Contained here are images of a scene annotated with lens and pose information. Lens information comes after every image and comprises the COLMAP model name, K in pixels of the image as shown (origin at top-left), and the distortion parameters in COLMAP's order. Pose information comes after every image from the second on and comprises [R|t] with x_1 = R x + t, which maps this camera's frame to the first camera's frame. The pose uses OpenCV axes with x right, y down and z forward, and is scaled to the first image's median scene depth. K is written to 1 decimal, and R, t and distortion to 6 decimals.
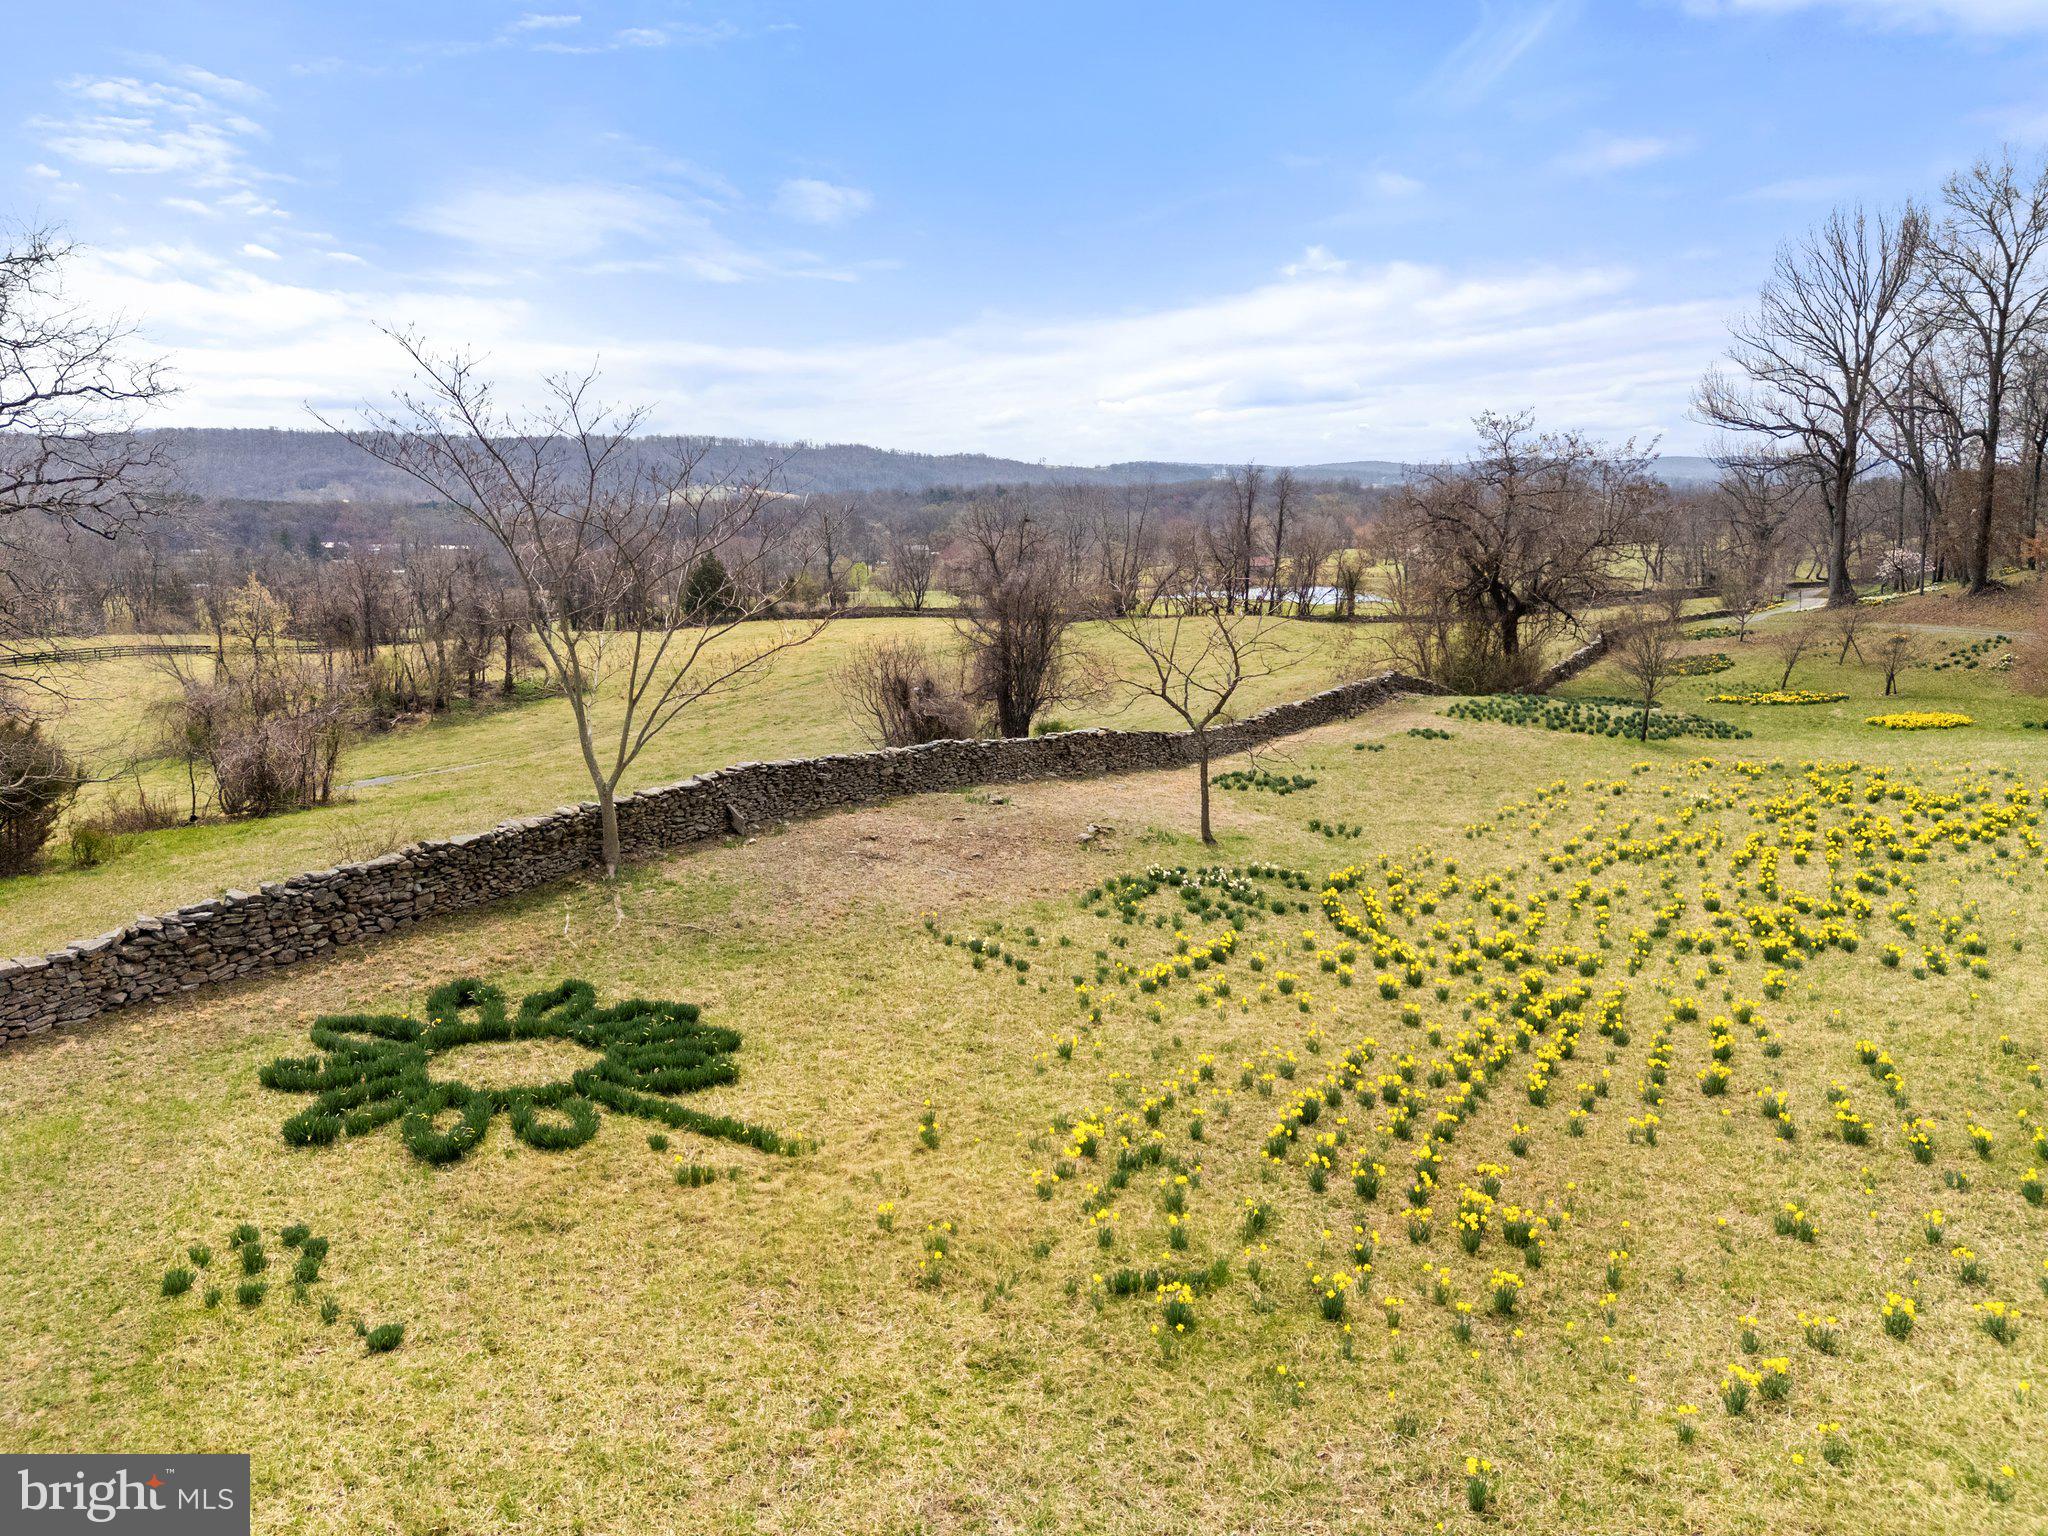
lens RADIAL K [[1539.9, 0, 1037.9], [0, 1539.9, 694.5], [0, 0, 1]] dist [0.062447, -0.066260]
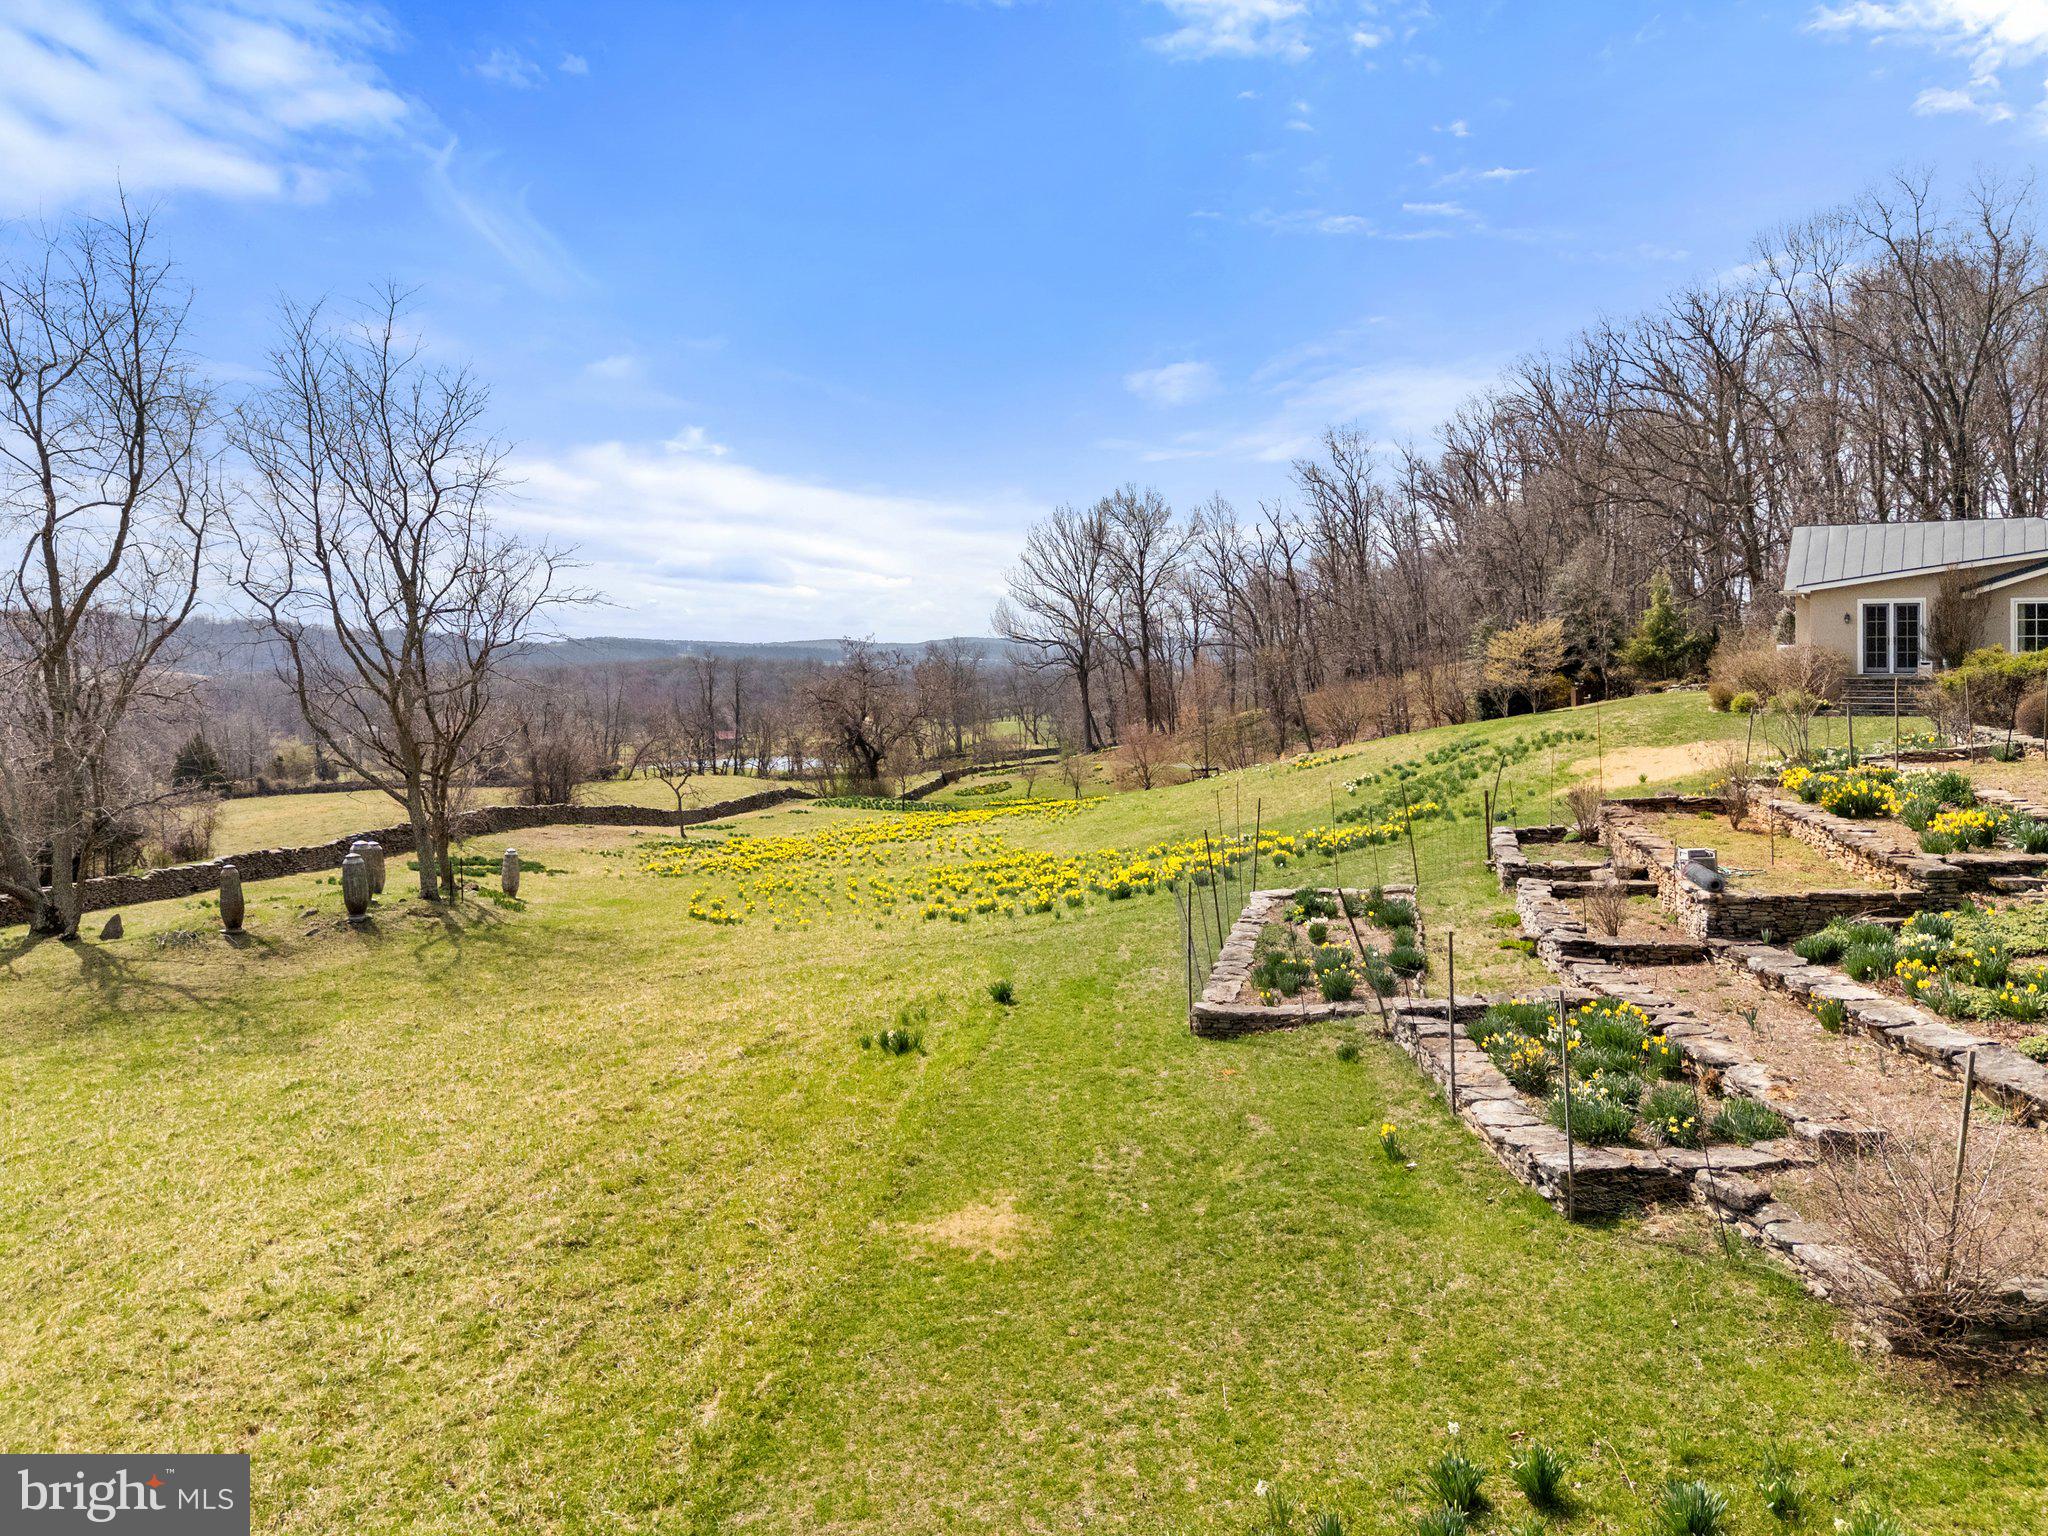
lens RADIAL K [[1539.9, 0, 1037.9], [0, 1539.9, 694.5], [0, 0, 1]] dist [0.062447, -0.066260]
pose [[0.943352, -0.007623, 0.331706, -0.028918], [0.045513, 0.993259, -0.106611, 0.027226], [-0.328657, 0.115669, 0.937340, -0.253733]]
